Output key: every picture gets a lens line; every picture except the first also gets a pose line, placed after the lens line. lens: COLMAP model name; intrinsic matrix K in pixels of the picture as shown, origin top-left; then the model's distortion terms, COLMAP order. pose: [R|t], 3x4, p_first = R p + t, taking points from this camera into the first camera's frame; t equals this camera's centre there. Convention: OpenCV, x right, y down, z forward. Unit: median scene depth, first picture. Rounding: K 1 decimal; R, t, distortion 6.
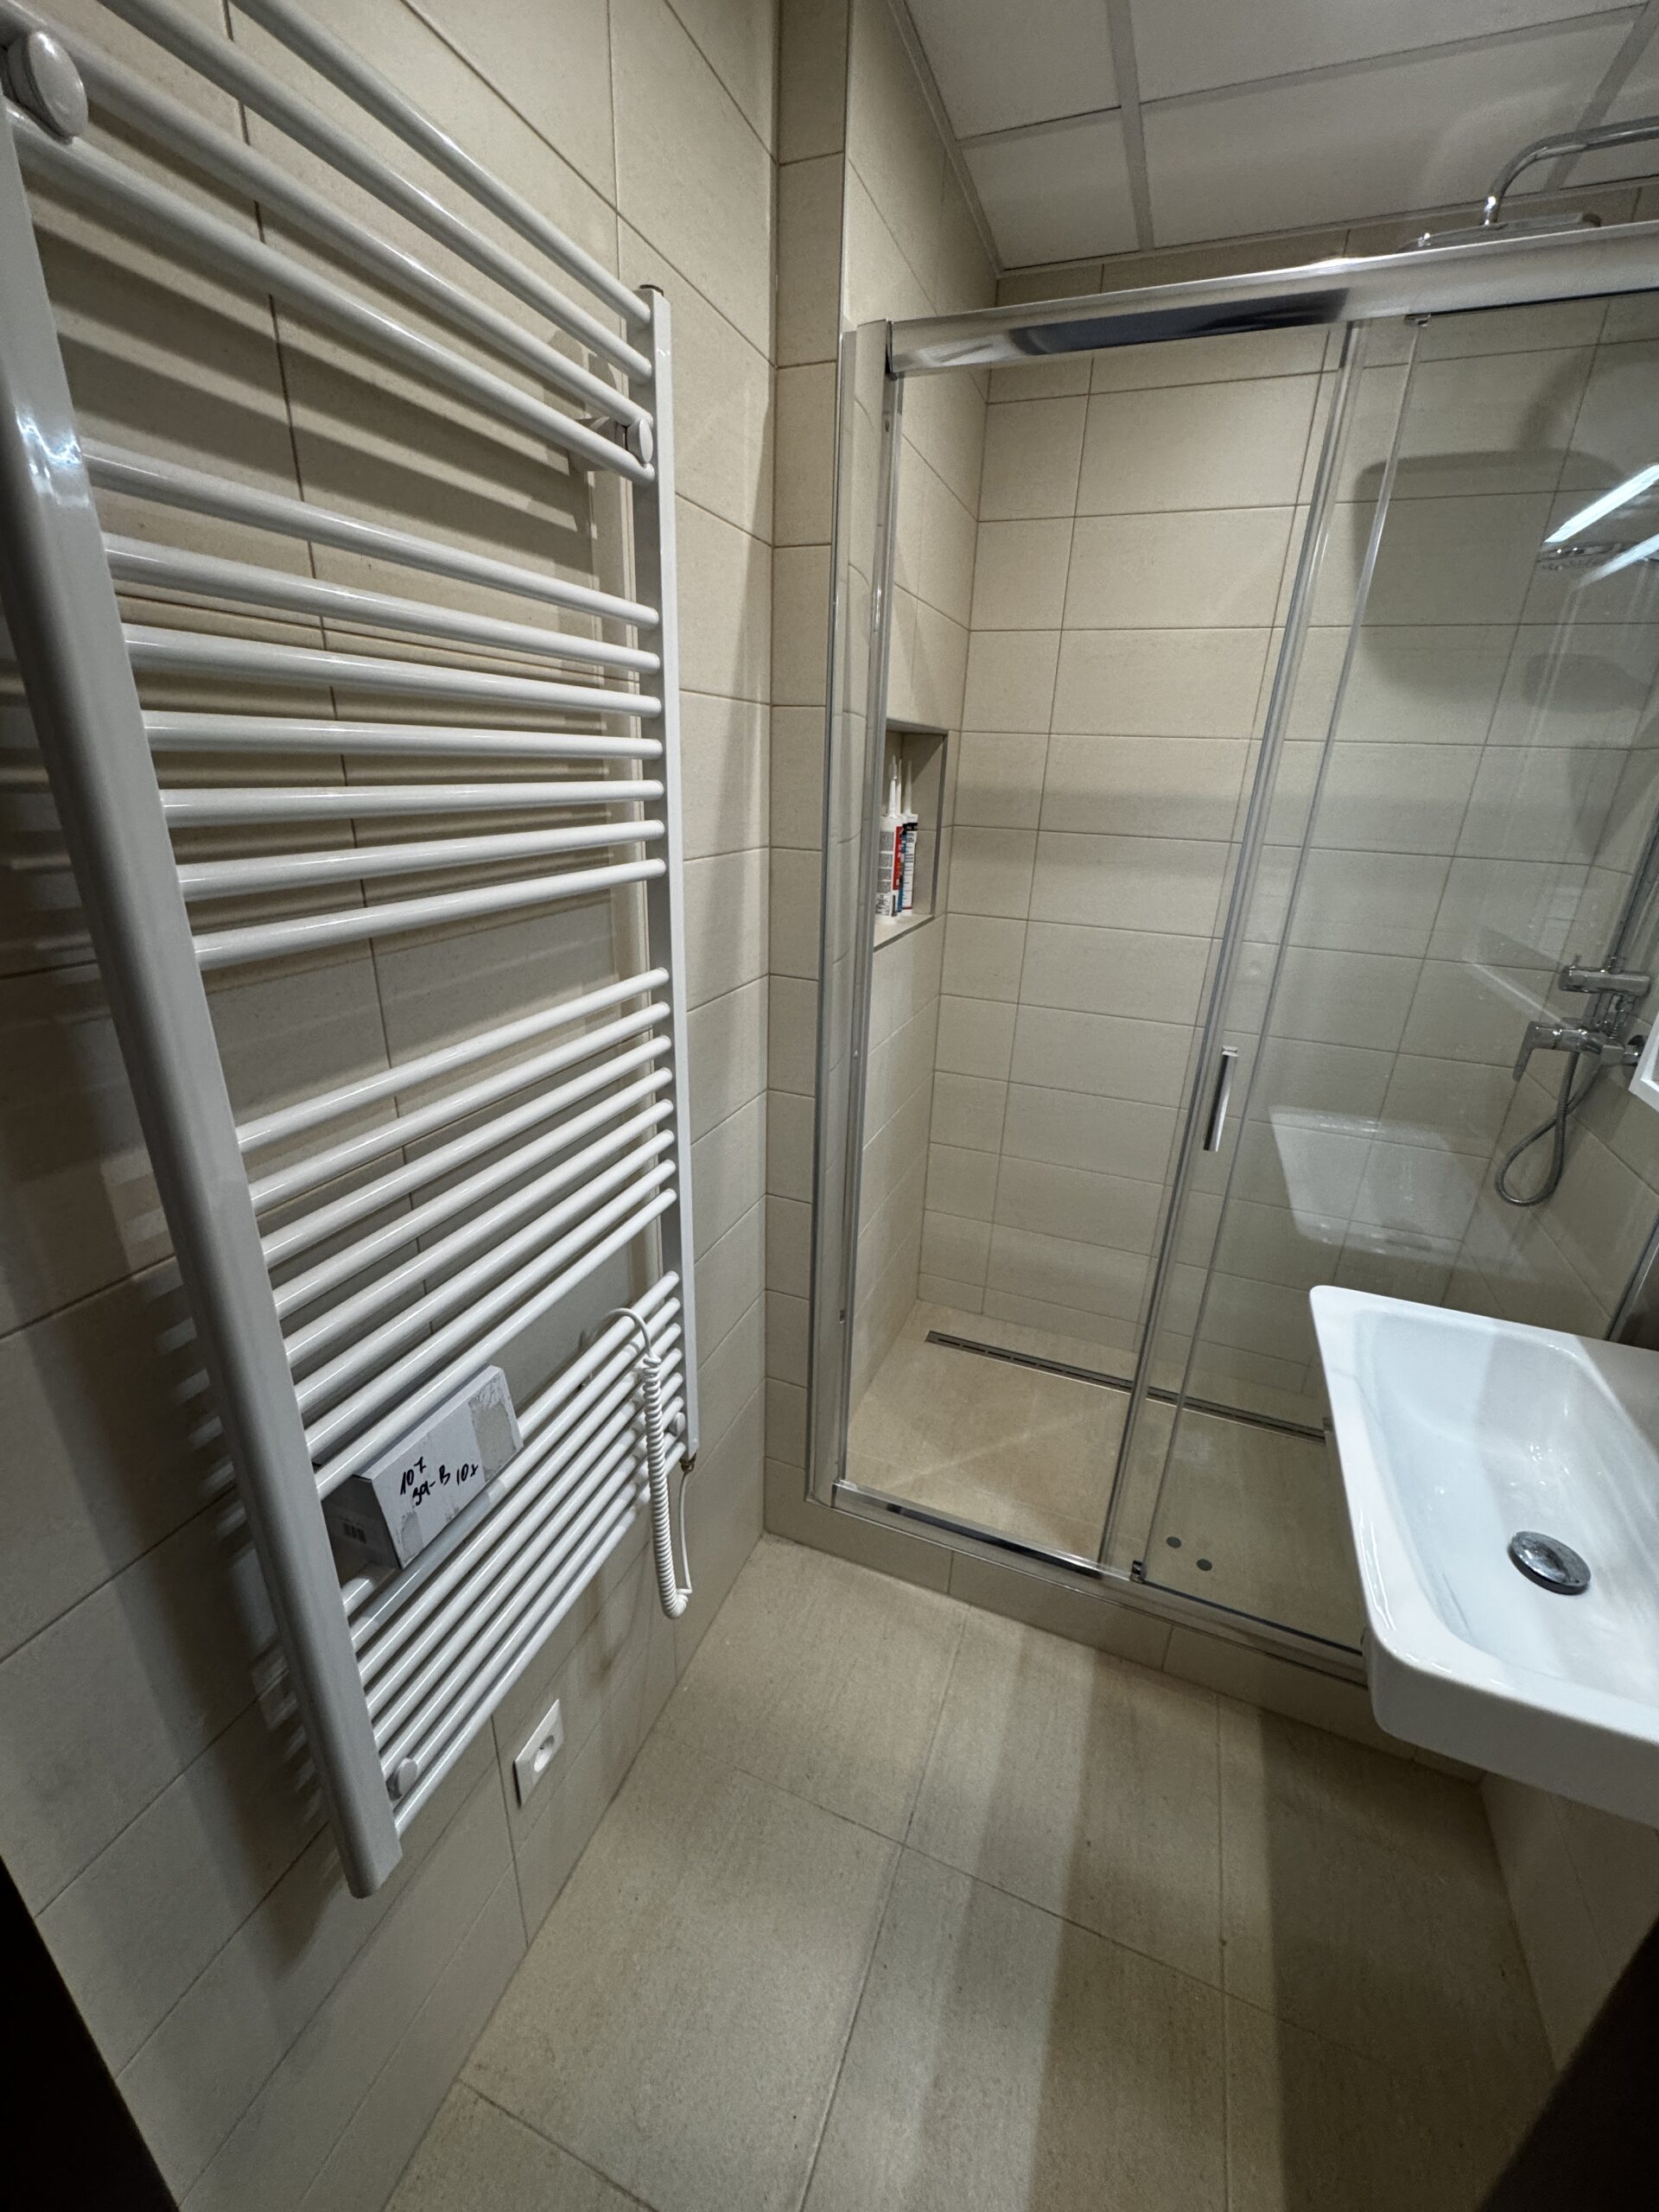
lens RADIAL K [[878.1, 0, 833.9], [0, 878.1, 1103.5], [0, 0, 1]] dist [-0.003112, 0.000324]
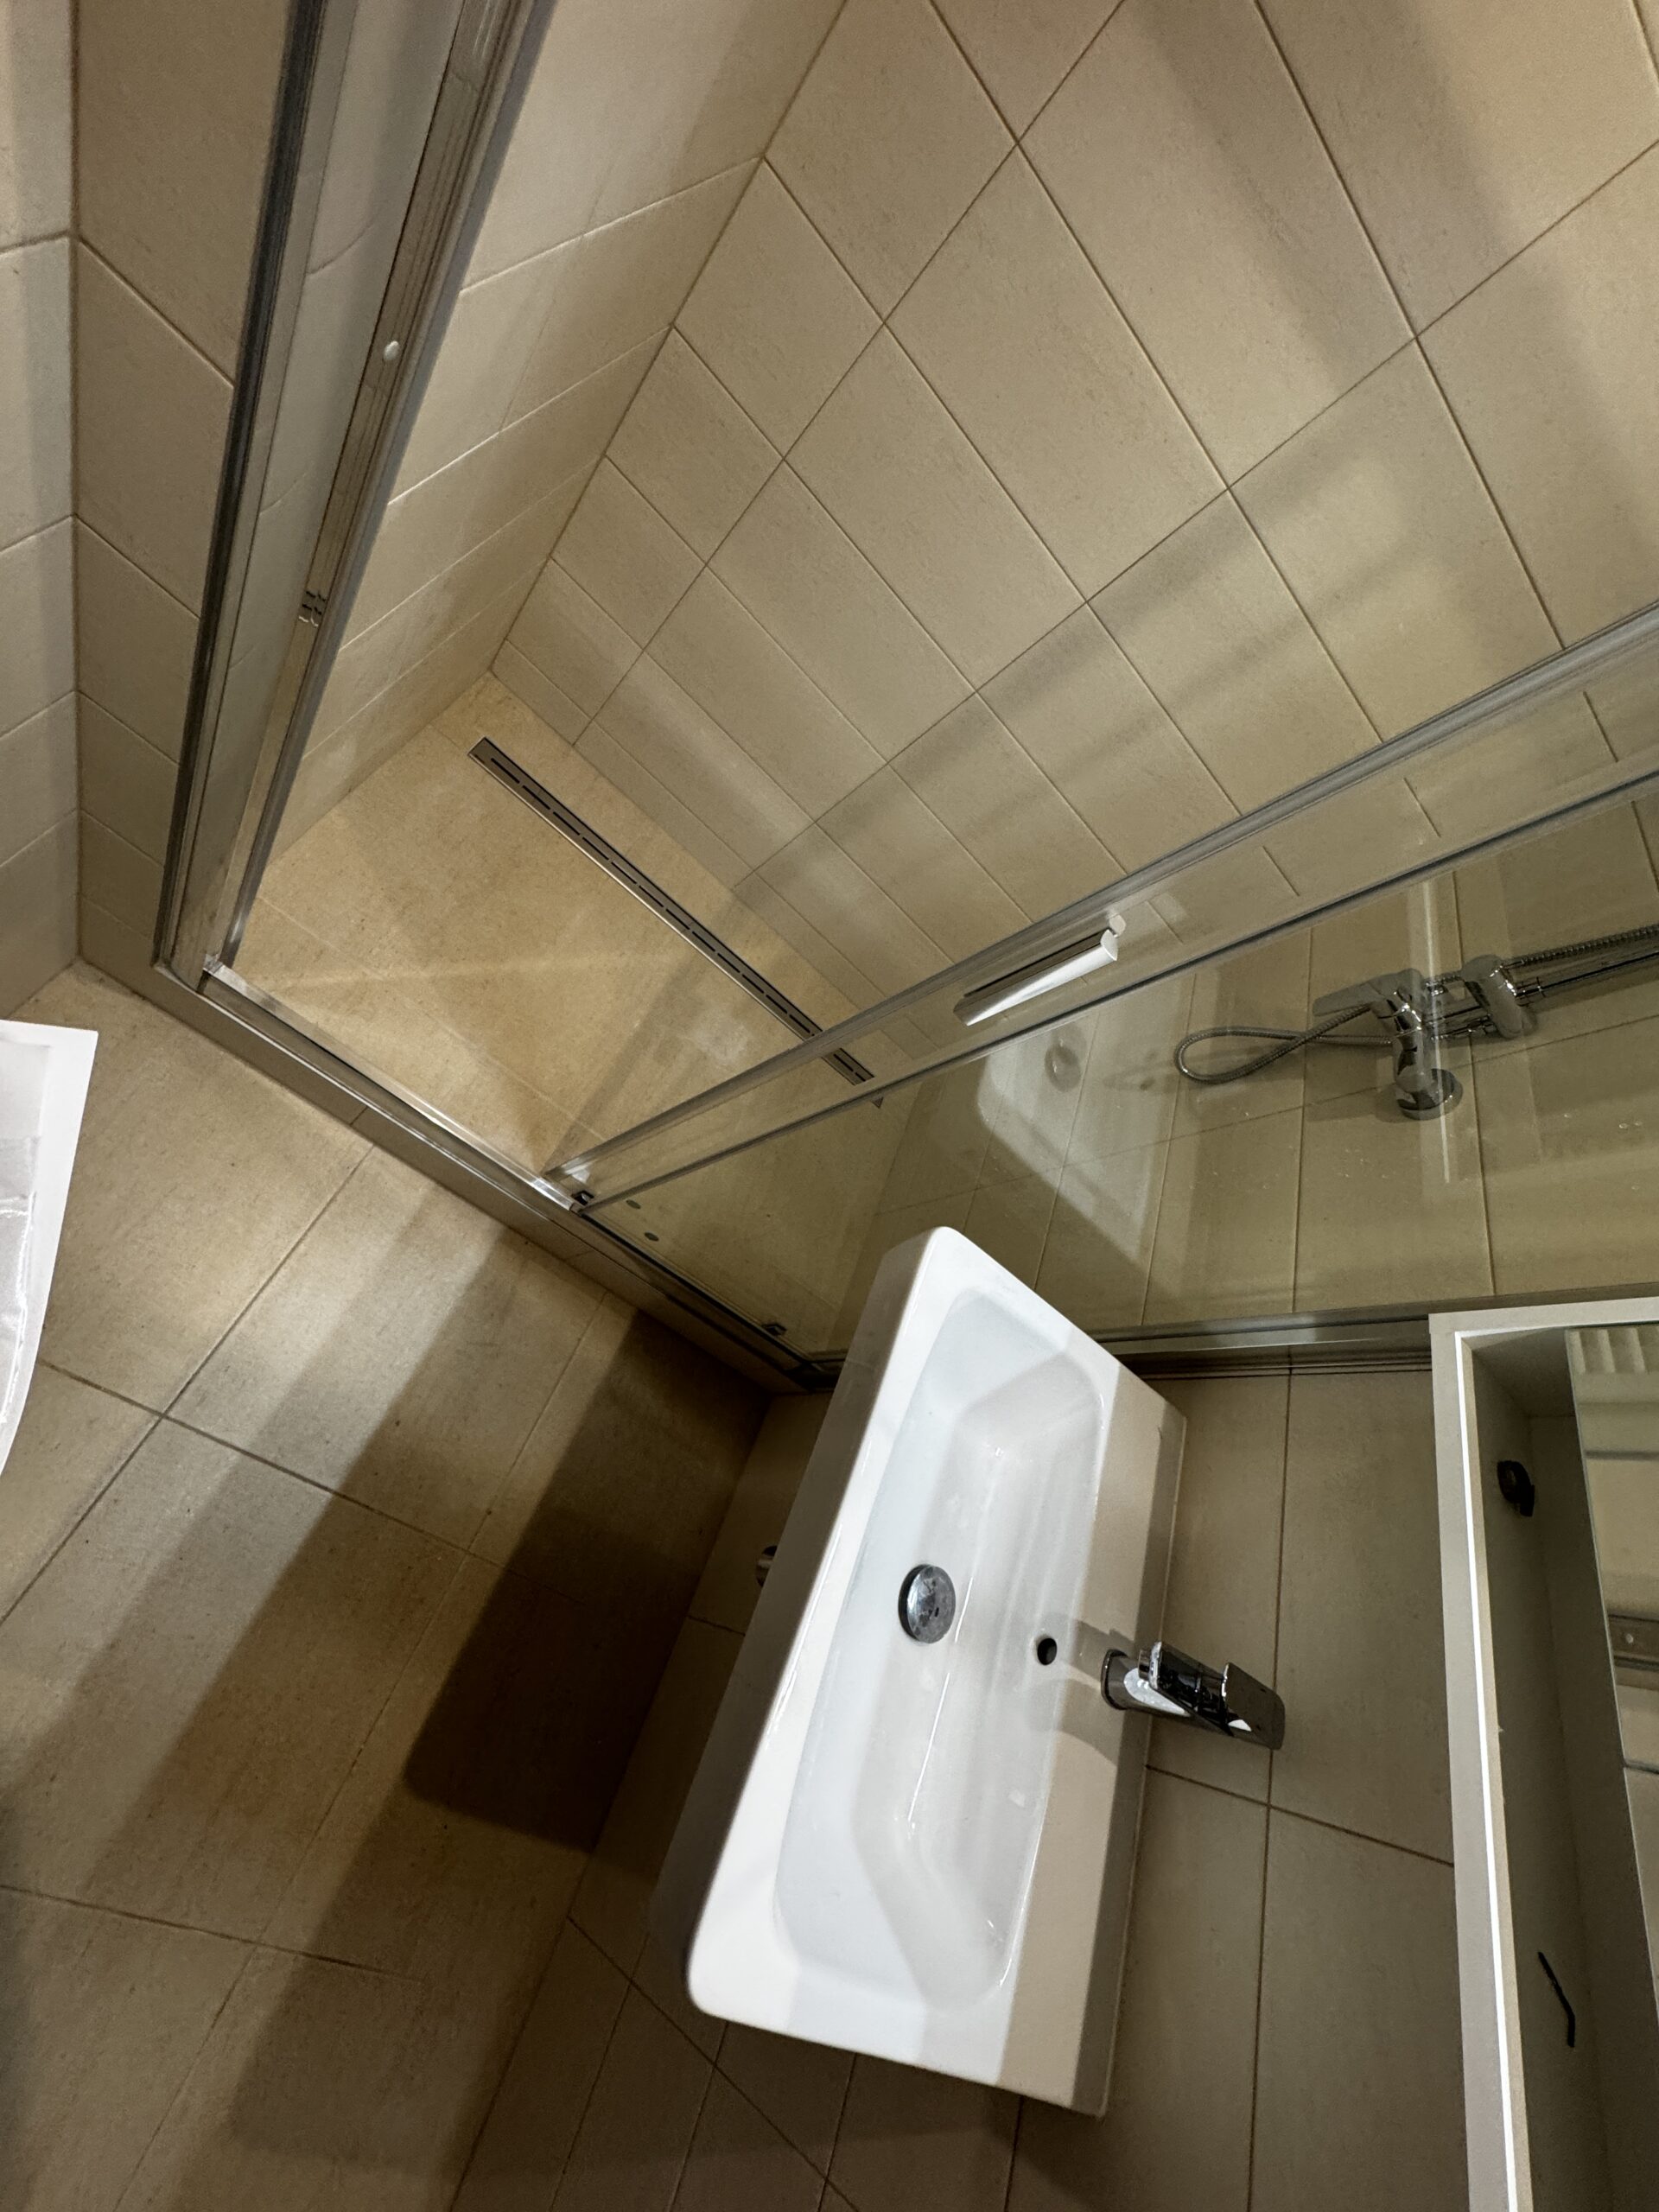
lens RADIAL K [[878.1, 0, 836.2], [0, 878.1, 1106.8], [0, 0, 1]] dist [-0.003112, 0.000324]
pose [[0.797877, 0.260506, 0.543625, 0.055186], [-0.577805, 0.587578, 0.566475, -0.171681], [-0.171852, -0.766087, 0.619337, 0.540321]]
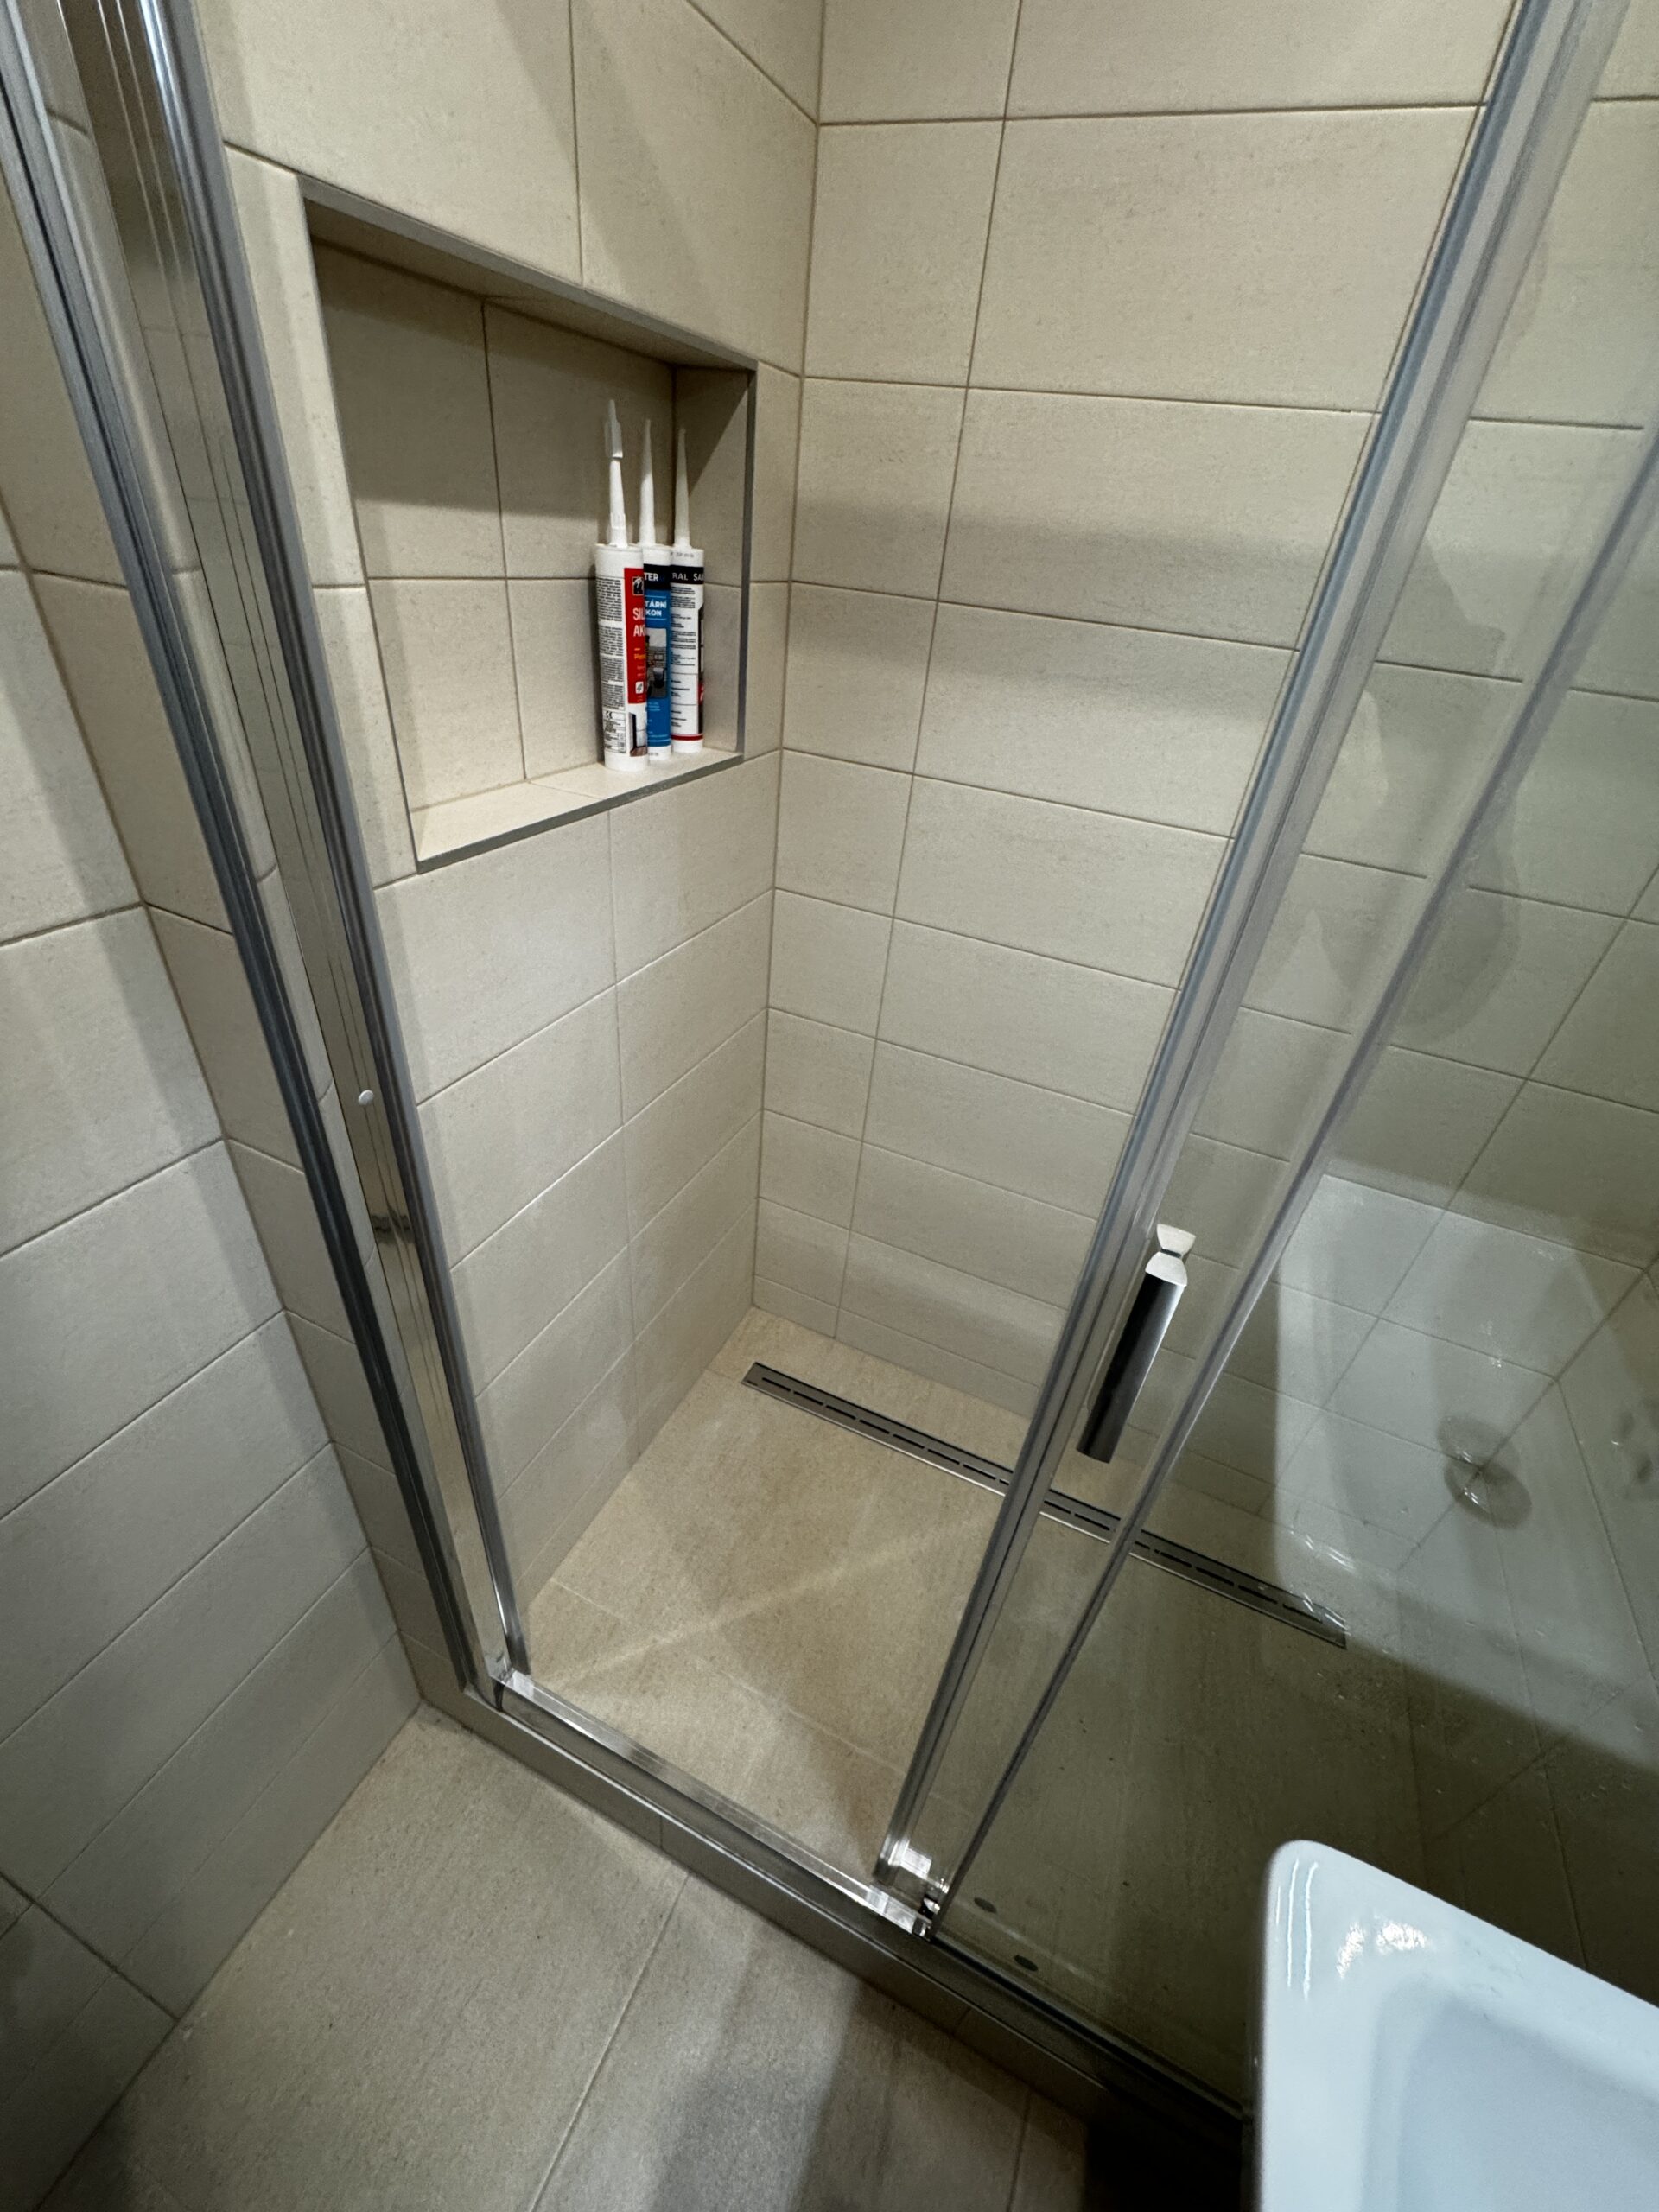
lens RADIAL K [[878.1, 0, 834.2], [0, 878.1, 1104.5], [0, 0, 1]] dist [-0.003112, 0.000324]
pose [[0.997213, 0.074339, -0.006343, 0.265312], [-0.071442, 0.975933, 0.206036, -0.160190], [0.021507, -0.205009, 0.978524, 0.561180]]
